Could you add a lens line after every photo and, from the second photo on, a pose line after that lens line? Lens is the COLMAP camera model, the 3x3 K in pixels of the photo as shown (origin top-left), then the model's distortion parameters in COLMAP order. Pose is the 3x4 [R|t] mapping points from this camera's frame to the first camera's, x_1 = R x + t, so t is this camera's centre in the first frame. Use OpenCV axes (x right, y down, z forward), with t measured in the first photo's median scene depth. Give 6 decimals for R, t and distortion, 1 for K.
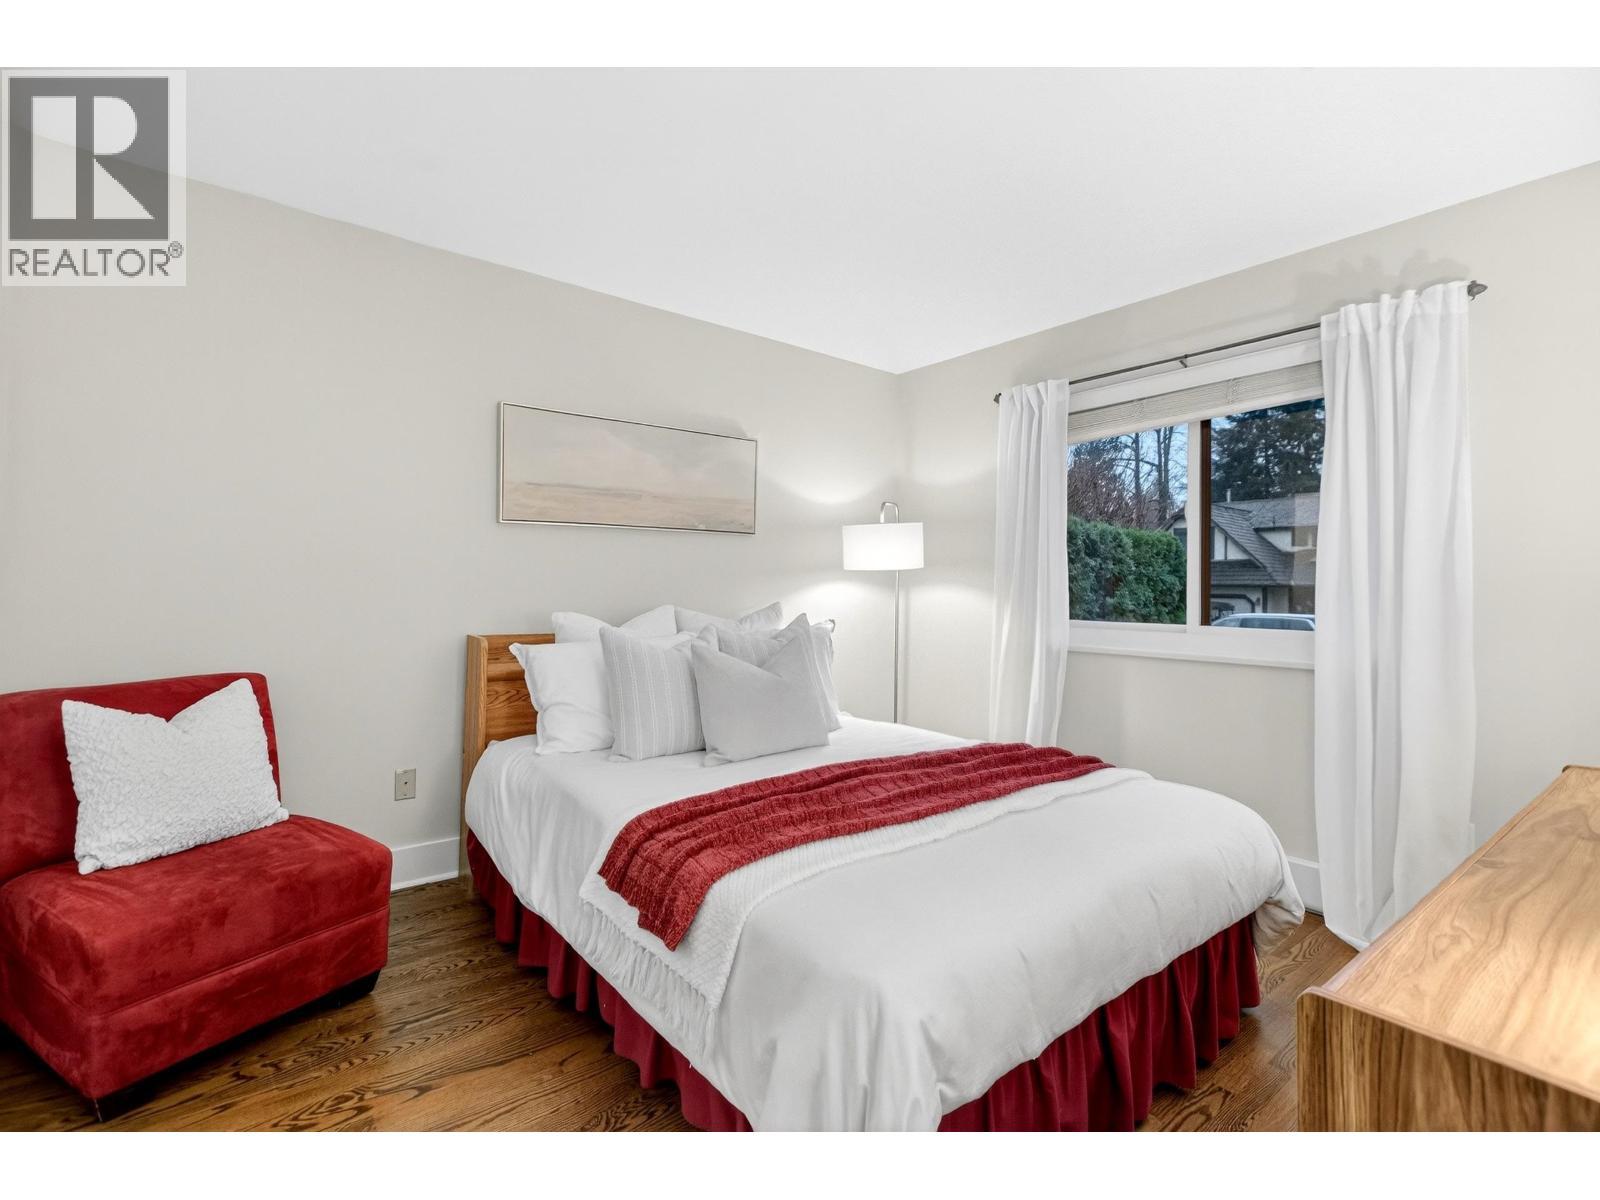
lens RADIAL K [[726.7, 0, 799.1], [0, 726.7, 598.2], [0, 0, 1]] dist [-0.002918, 0.000199]
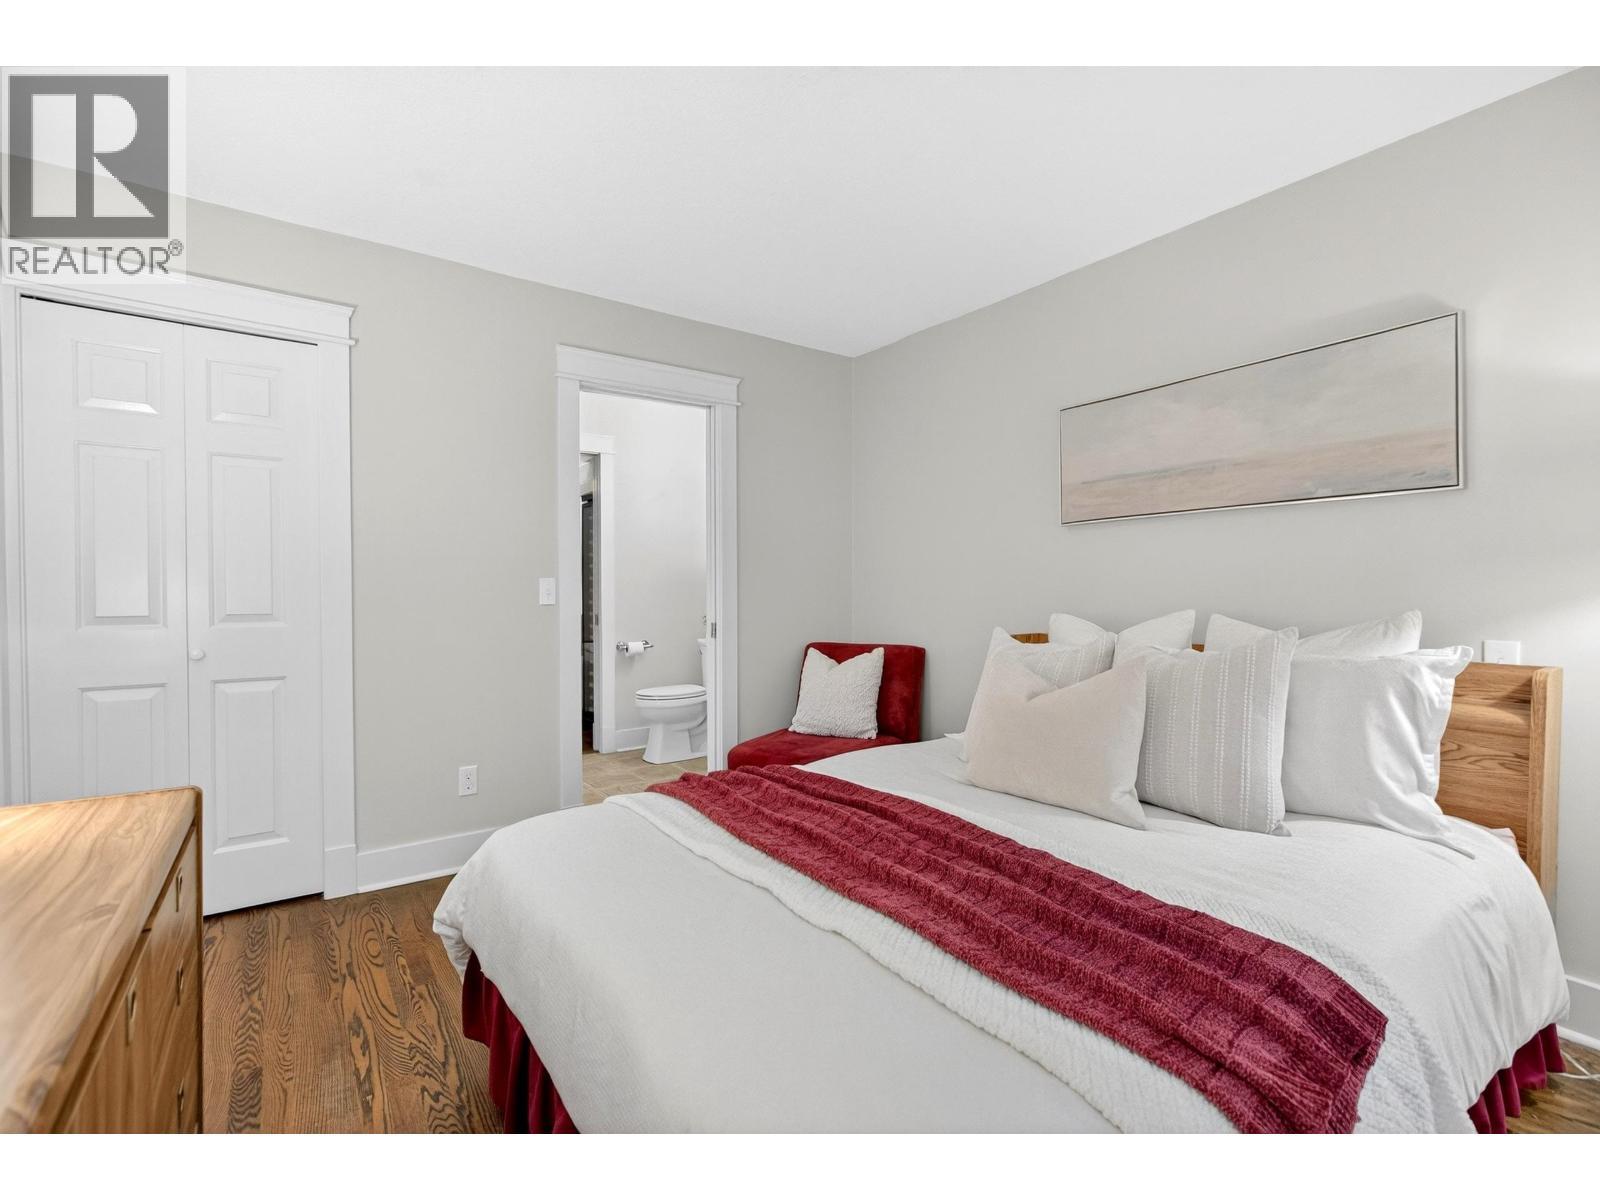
lens RADIAL K [[722.6, 0, 793.6], [0, 722.6, 617.3], [0, 0, 1]] dist [-0.011450, 0.000458]
pose [[-0.050589, 0.025337, -0.998398, 0.855334], [-0.014889, 0.999548, 0.026121, 0.004777], [0.998609, 0.016186, -0.050189, 0.907977]]
